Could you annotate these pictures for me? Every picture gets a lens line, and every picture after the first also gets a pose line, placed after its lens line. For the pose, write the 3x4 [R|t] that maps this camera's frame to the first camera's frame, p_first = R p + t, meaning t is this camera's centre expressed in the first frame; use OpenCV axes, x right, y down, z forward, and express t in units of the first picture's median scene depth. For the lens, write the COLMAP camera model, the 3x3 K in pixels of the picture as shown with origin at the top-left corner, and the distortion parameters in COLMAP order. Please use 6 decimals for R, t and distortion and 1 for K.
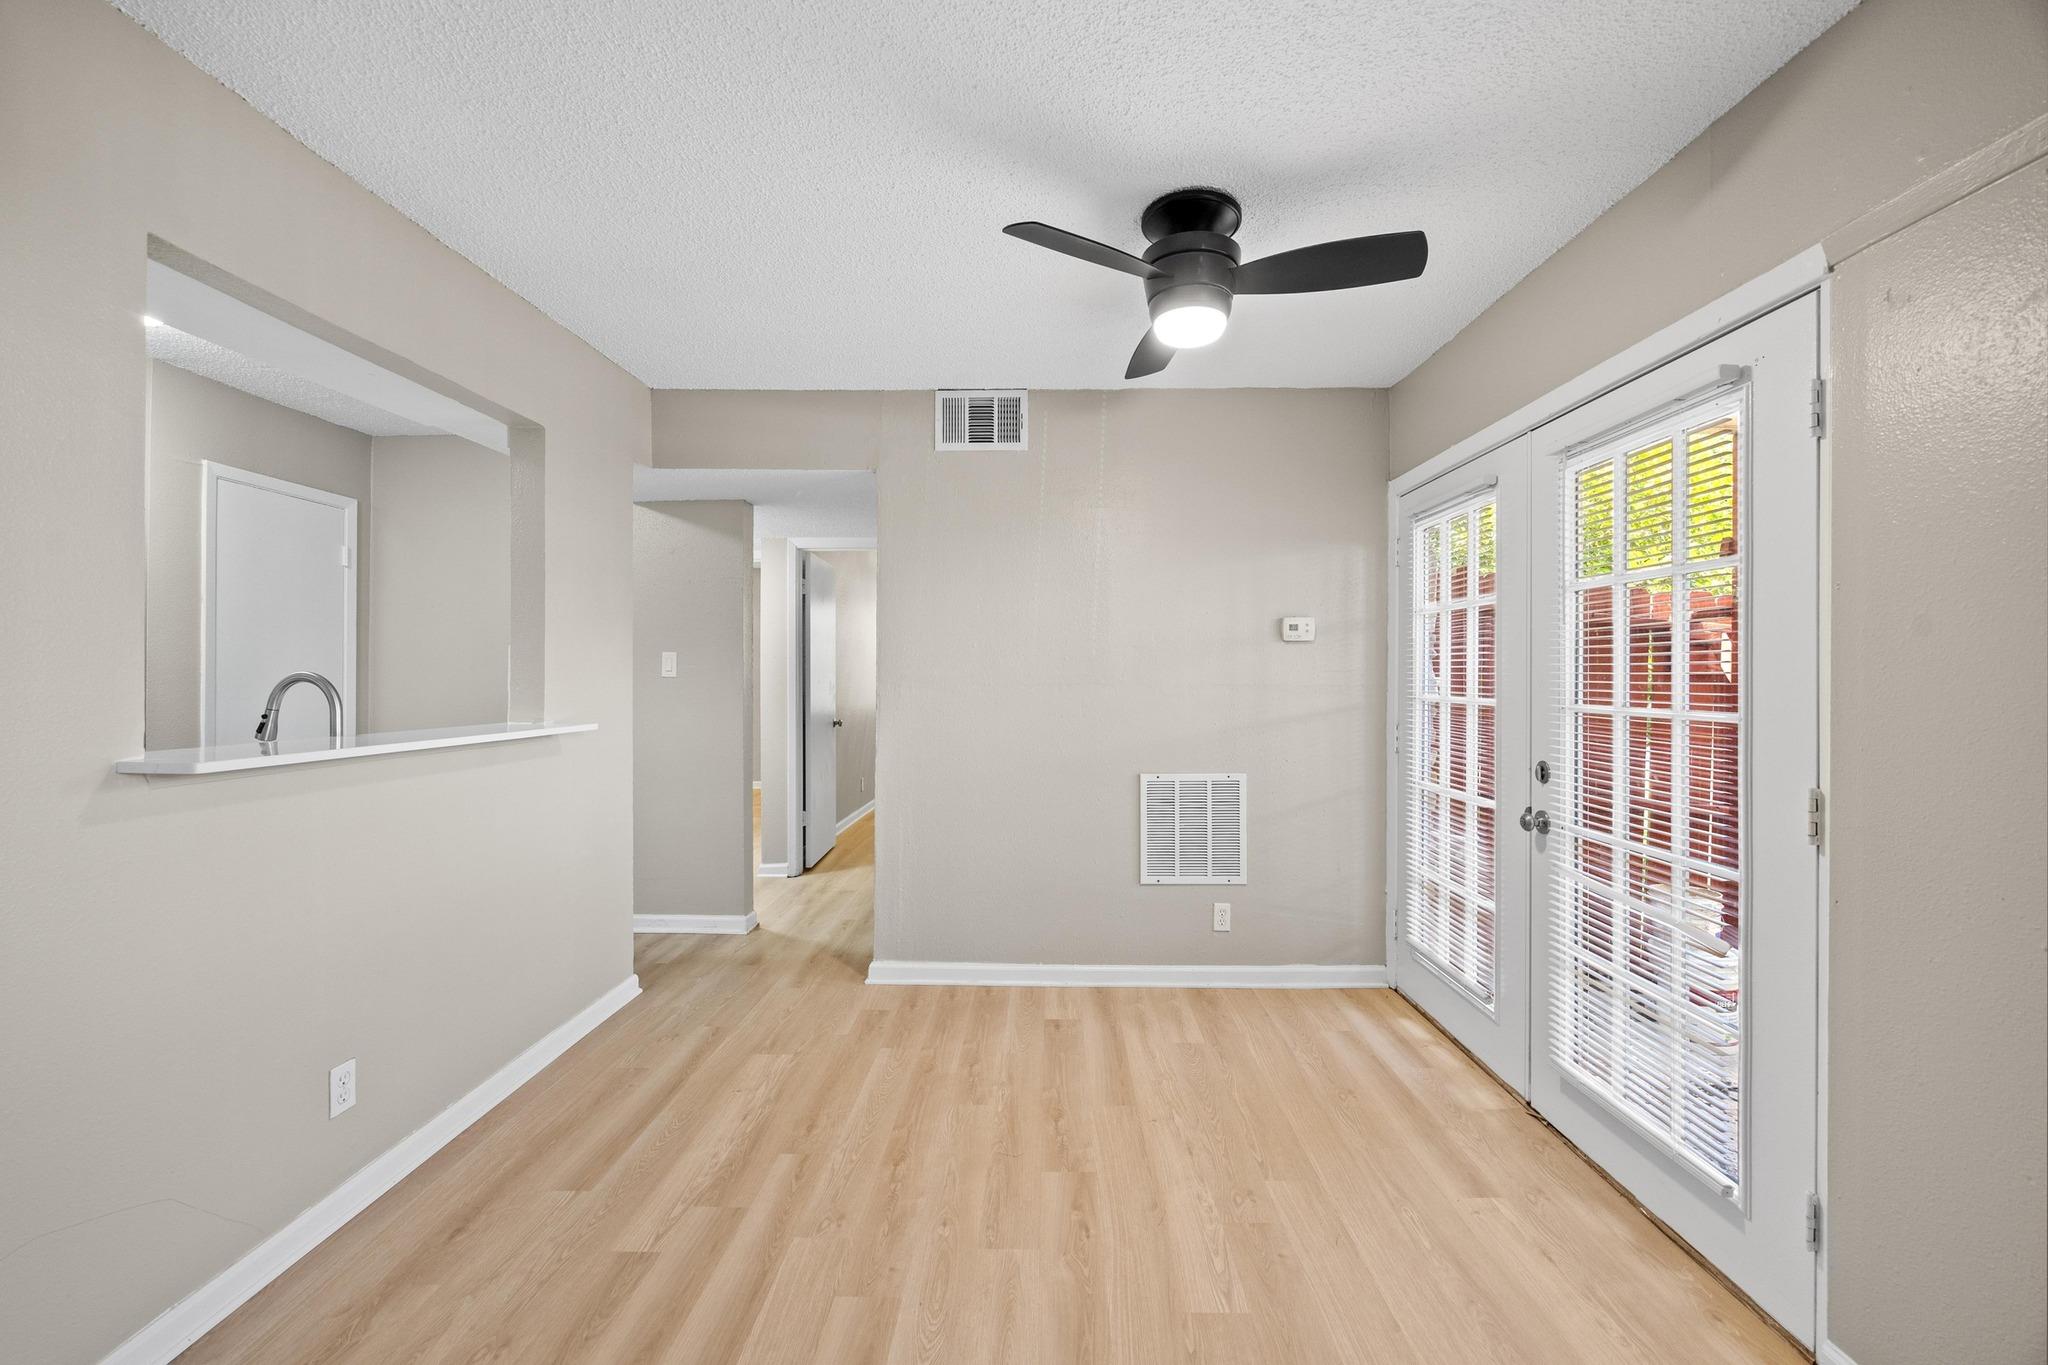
lens RADIAL K [[796.0, 0, 1024.0], [0, 796.0, 682.5], [0, 0, 1]] dist [-0.000820, -0.000069]
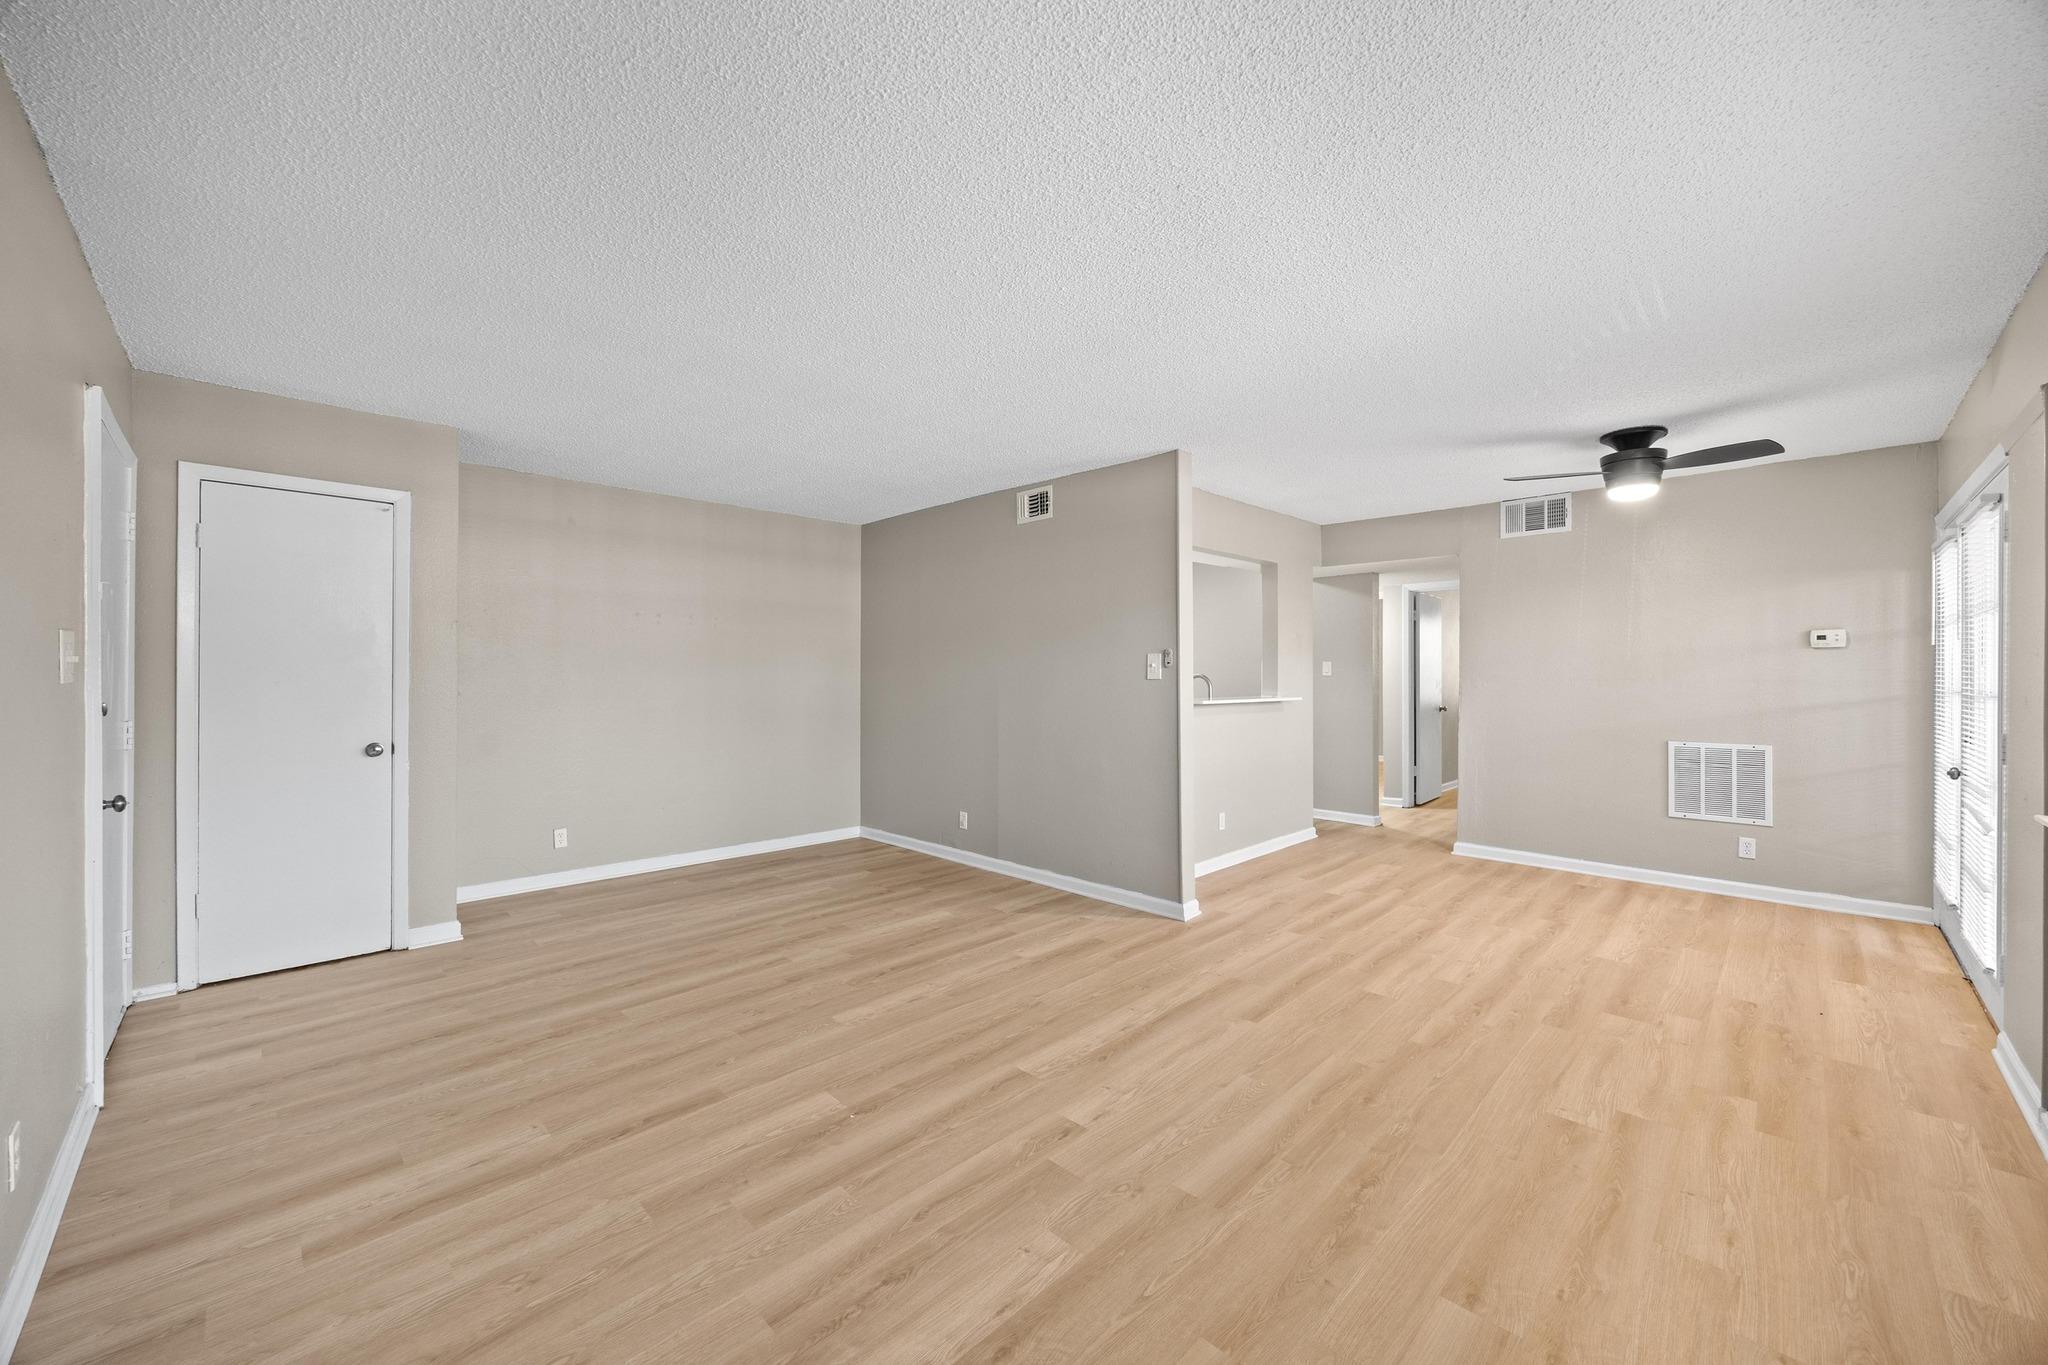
lens RADIAL K [[784.0, 0, 919.7], [0, 784.0, 675.0], [0, 0, 1]] dist [0.000111, -0.008637]
pose [[0.661704, -0.003742, -0.749756, 0.307631], [-0.002553, 0.999971, -0.007243, 0.006242], [0.749761, 0.006707, 0.661675, -0.978302]]
